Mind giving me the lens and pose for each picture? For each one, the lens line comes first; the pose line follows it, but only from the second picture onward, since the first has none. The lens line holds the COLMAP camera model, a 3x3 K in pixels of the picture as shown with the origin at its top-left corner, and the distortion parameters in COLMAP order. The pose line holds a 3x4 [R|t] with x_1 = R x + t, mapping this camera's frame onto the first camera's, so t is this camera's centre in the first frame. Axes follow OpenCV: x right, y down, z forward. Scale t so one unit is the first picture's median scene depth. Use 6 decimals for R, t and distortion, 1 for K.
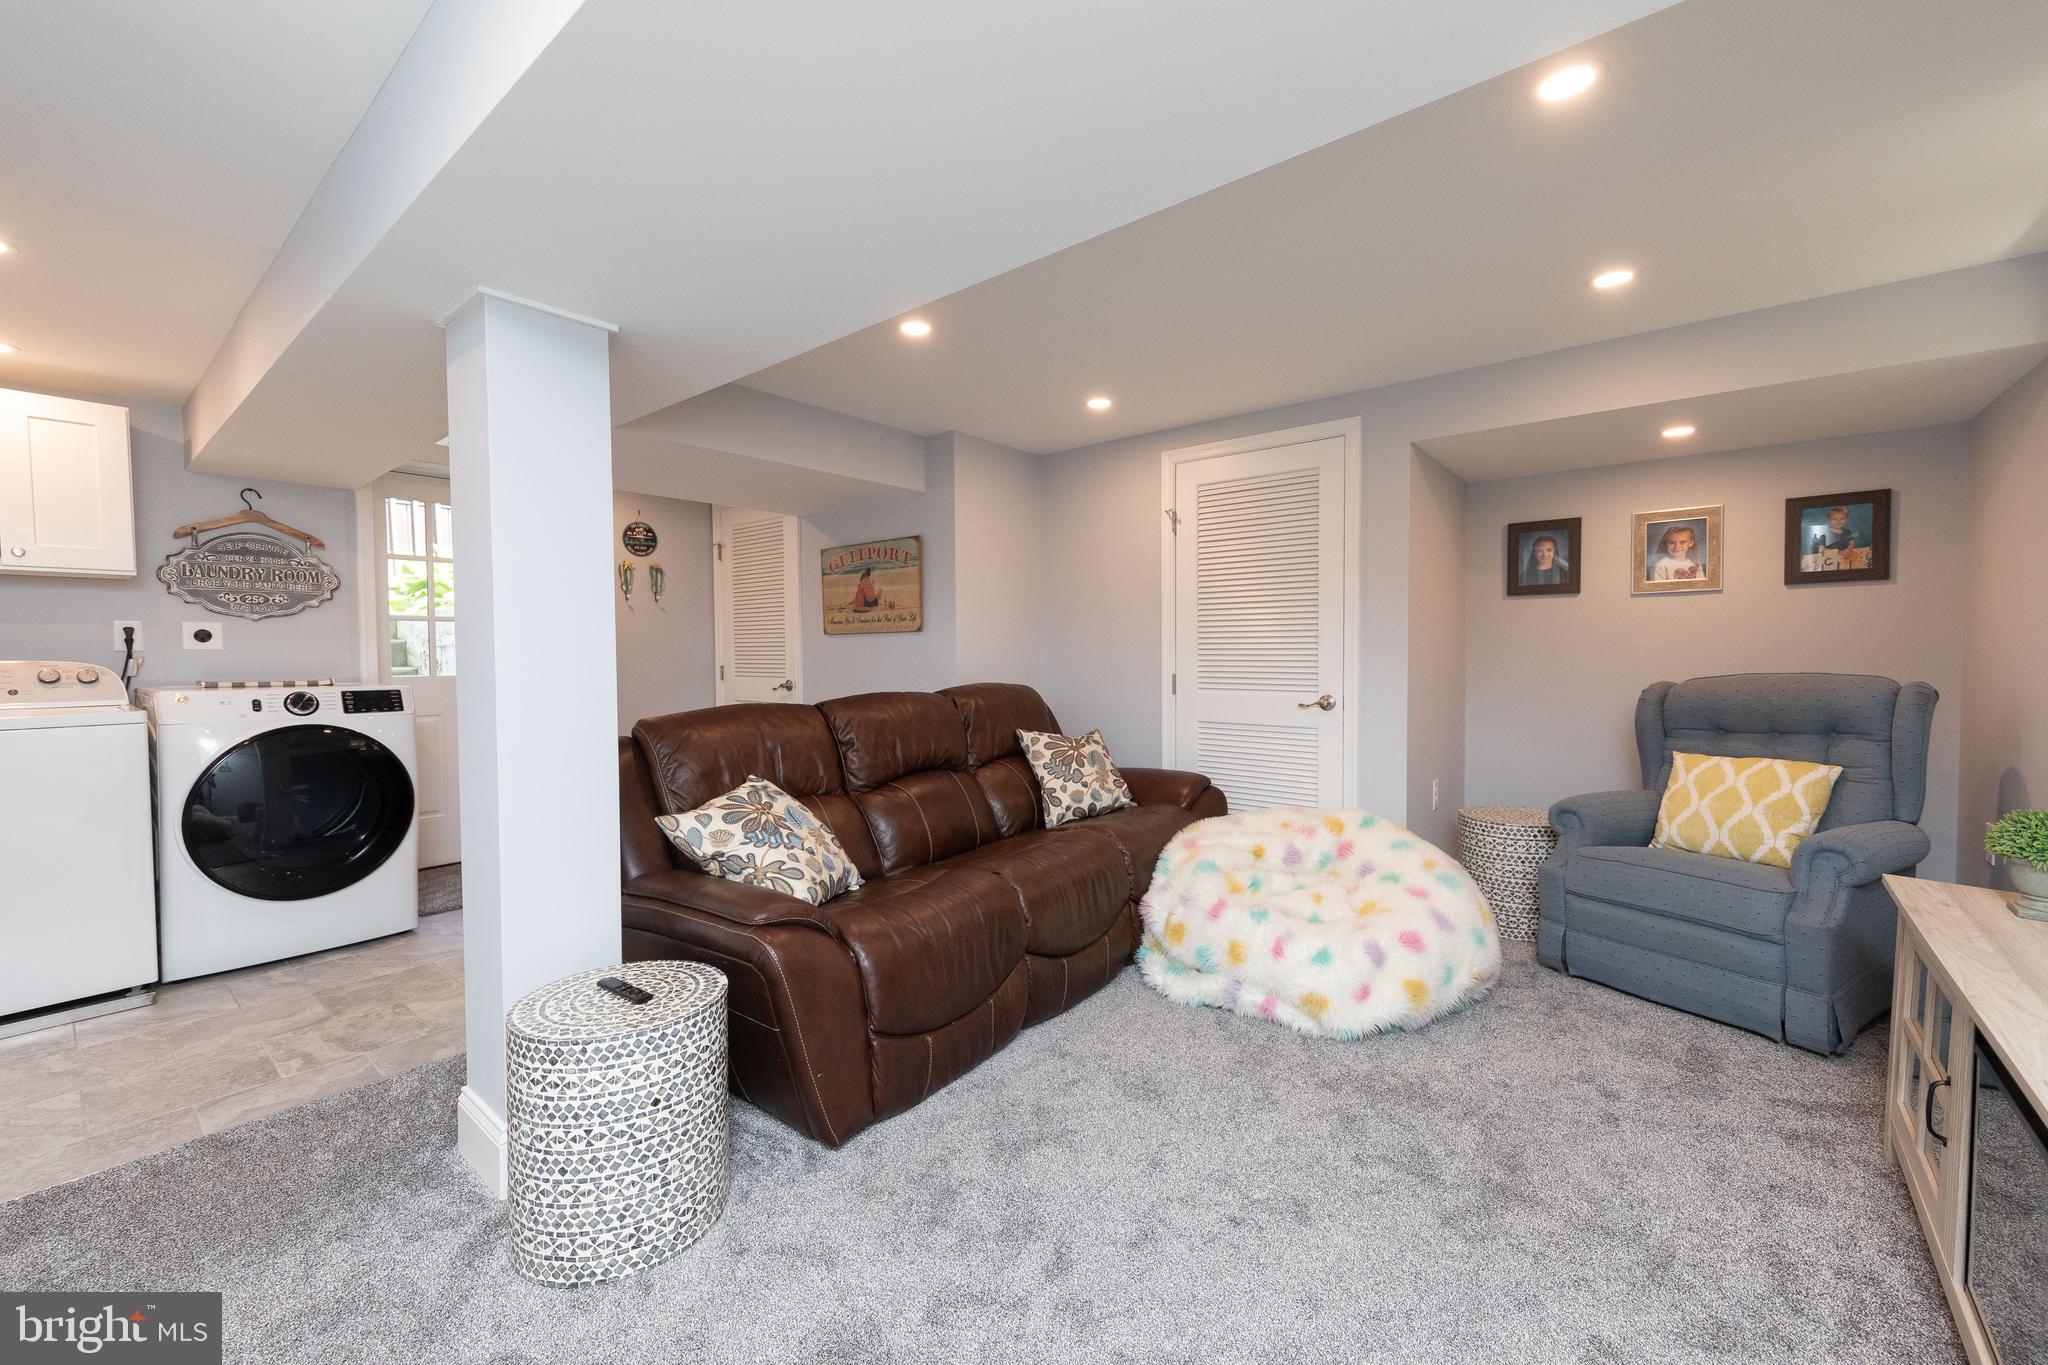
lens RADIAL K [[837.3, 0, 1024.3], [0, 837.3, 682.9], [0, 0, 1]] dist [0.020046, -0.000051]
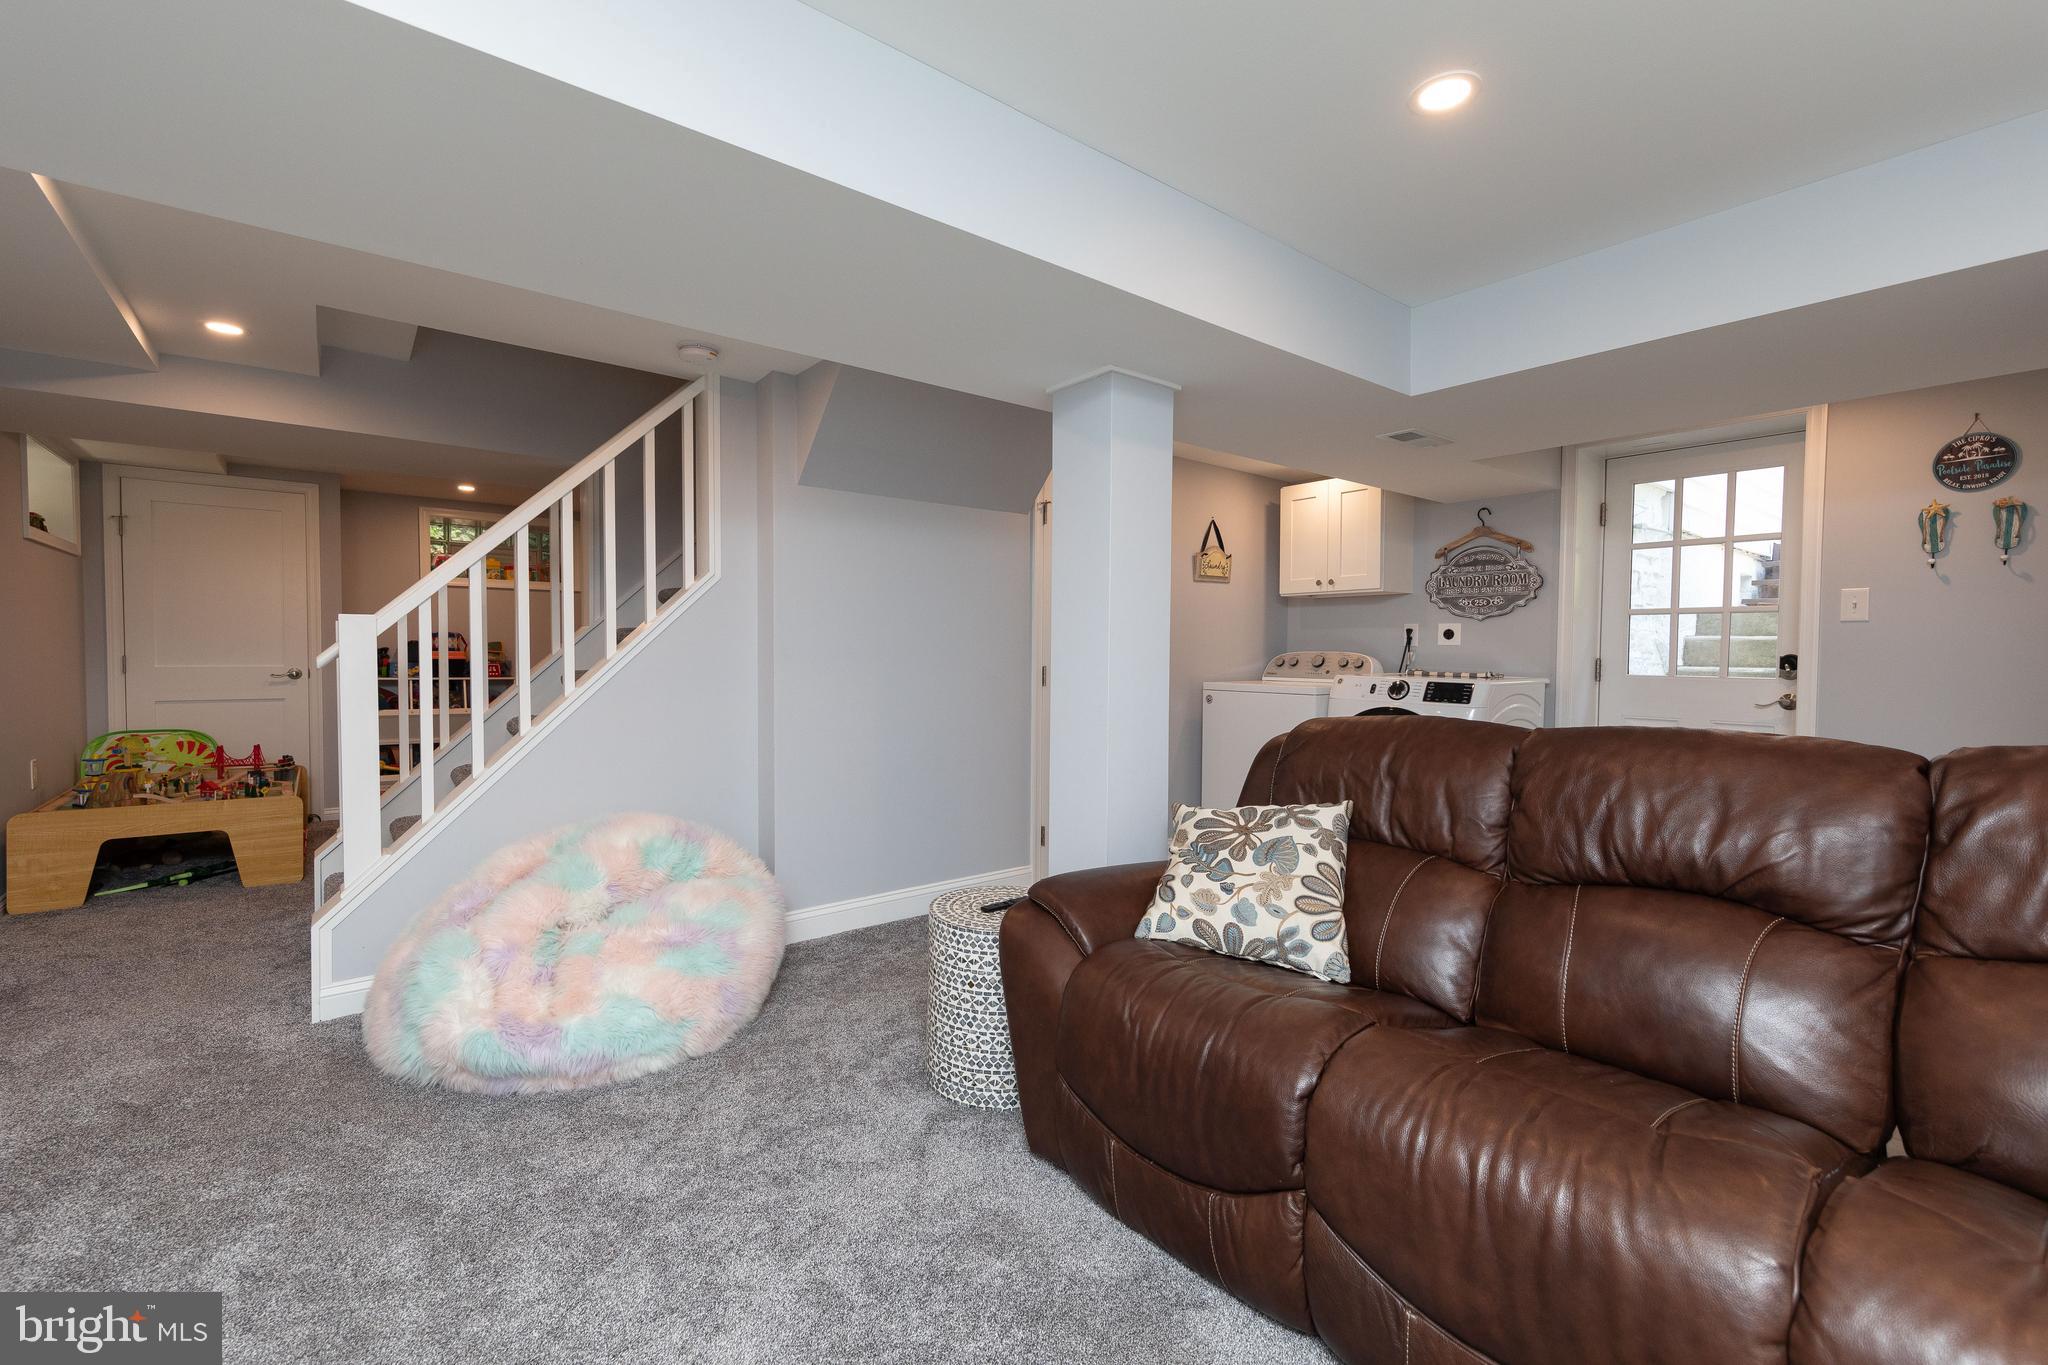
lens RADIAL K [[892.8, 0, 1025.7], [0, 892.8, 675.1], [0, 0, 1]] dist [0.004039, 0.000274]
pose [[-0.207773, 0.029297, -0.977738, 0.435459], [-0.044948, 0.998210, 0.039462, -0.019763], [0.977144, 0.052147, -0.206084, 0.666745]]
